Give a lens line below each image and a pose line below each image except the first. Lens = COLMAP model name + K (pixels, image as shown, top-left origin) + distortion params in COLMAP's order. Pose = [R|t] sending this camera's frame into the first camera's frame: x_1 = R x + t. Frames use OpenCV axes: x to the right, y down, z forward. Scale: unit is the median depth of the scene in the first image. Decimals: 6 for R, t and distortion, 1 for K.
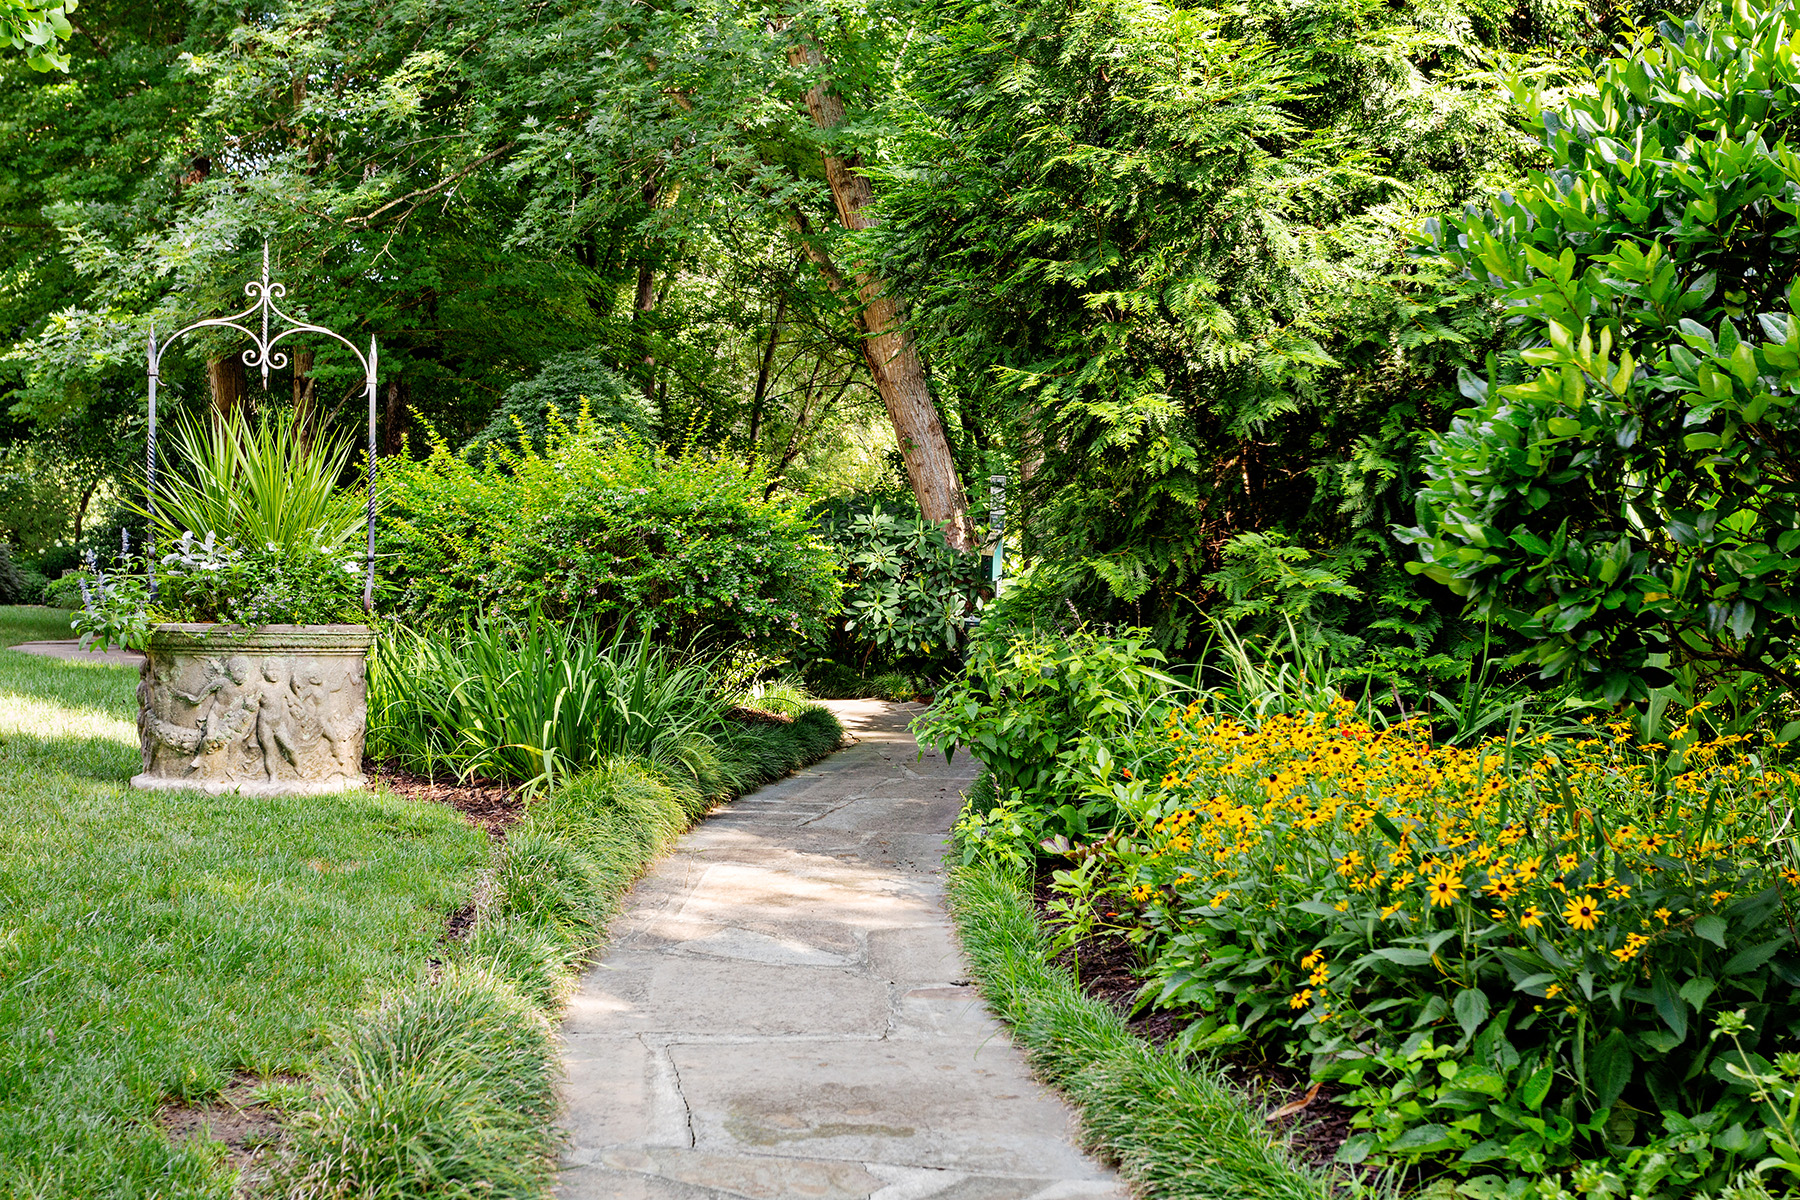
lens RADIAL K [[2071.1, 0, 900.4], [0, 2071.1, 598.4], [0, 0, 1]] dist [-0.016498, 0.000000]
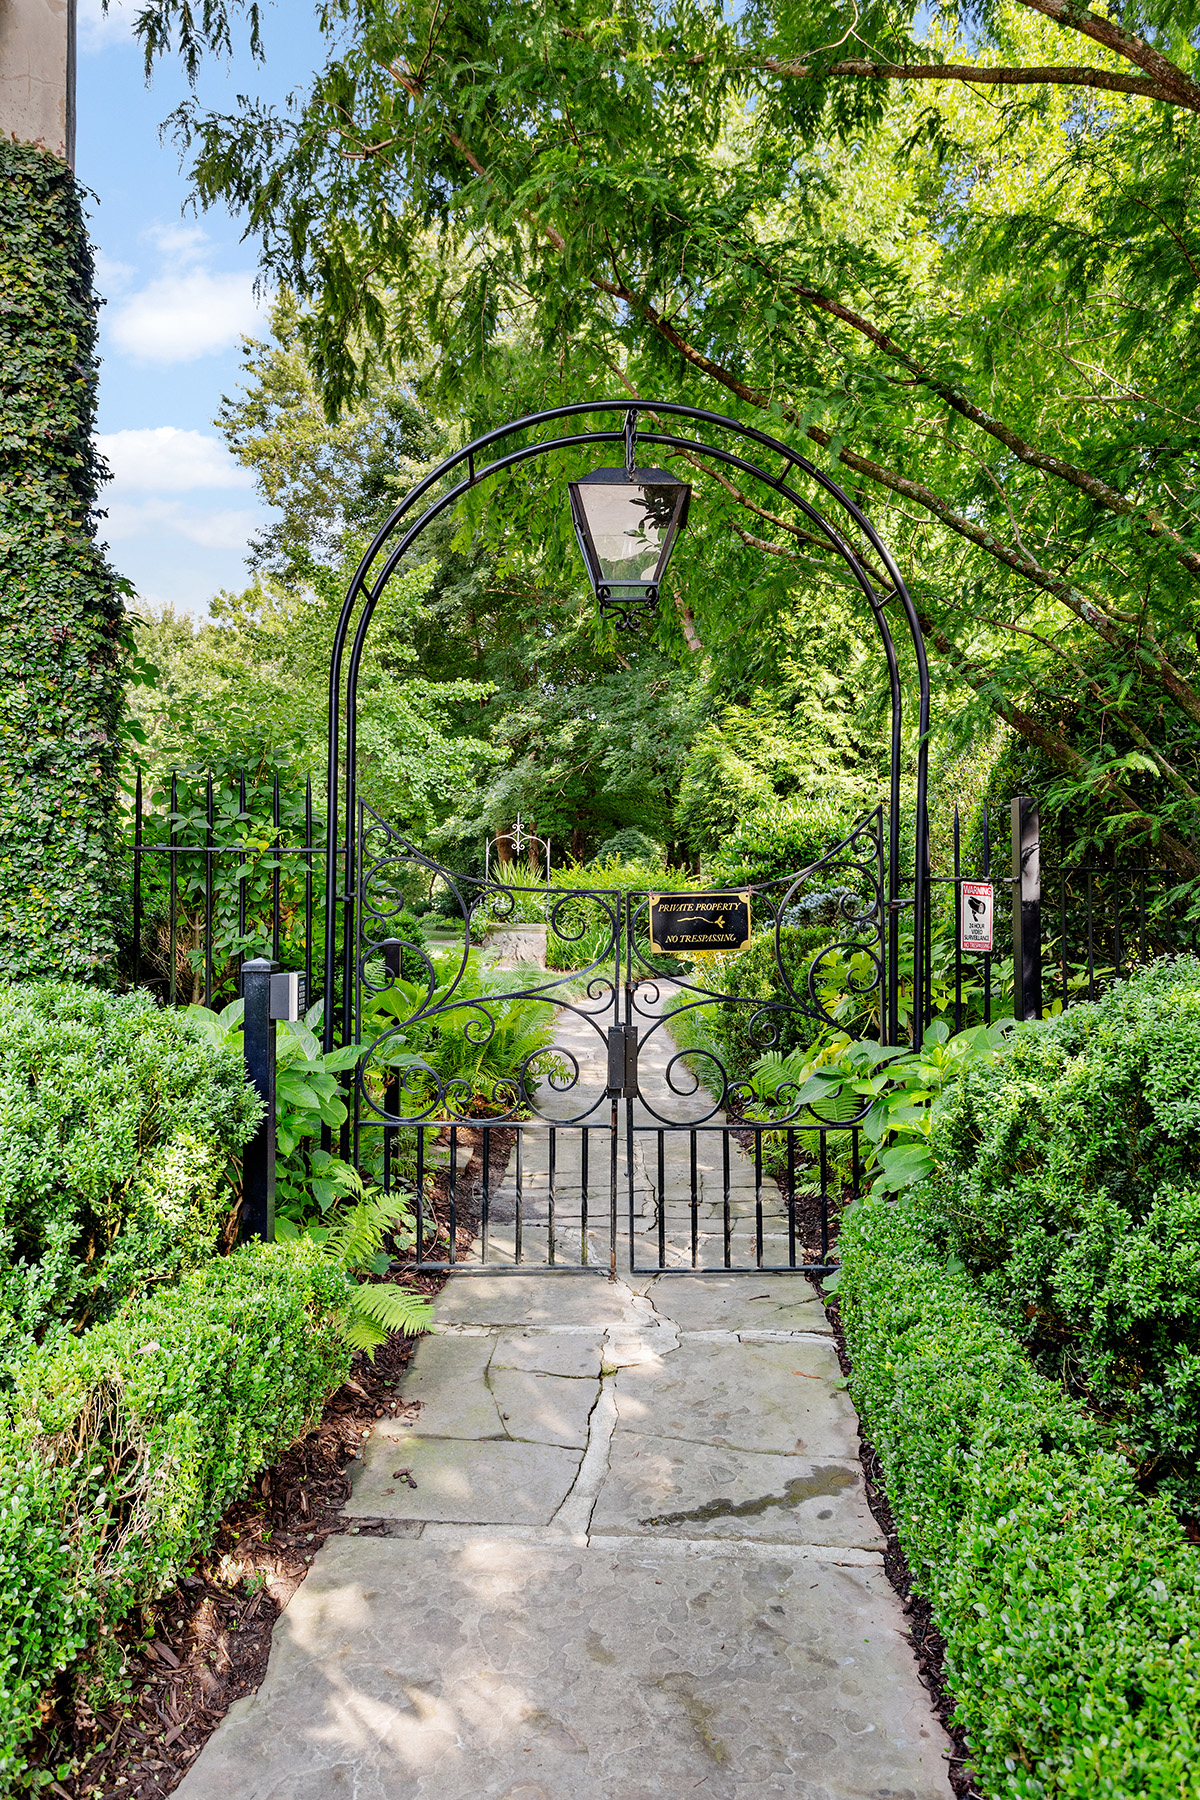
lens RADIAL K [[1242.9, 0, 599.9], [0, 1242.9, 901.6], [0, 0, 1]] dist [0.000318, 0.000003]
pose [[0.973409, 0.000564, -0.229073, 0.264932], [-0.005449, 0.999771, -0.020694, 0.015617], [0.229009, 0.021392, 0.973189, -0.869025]]
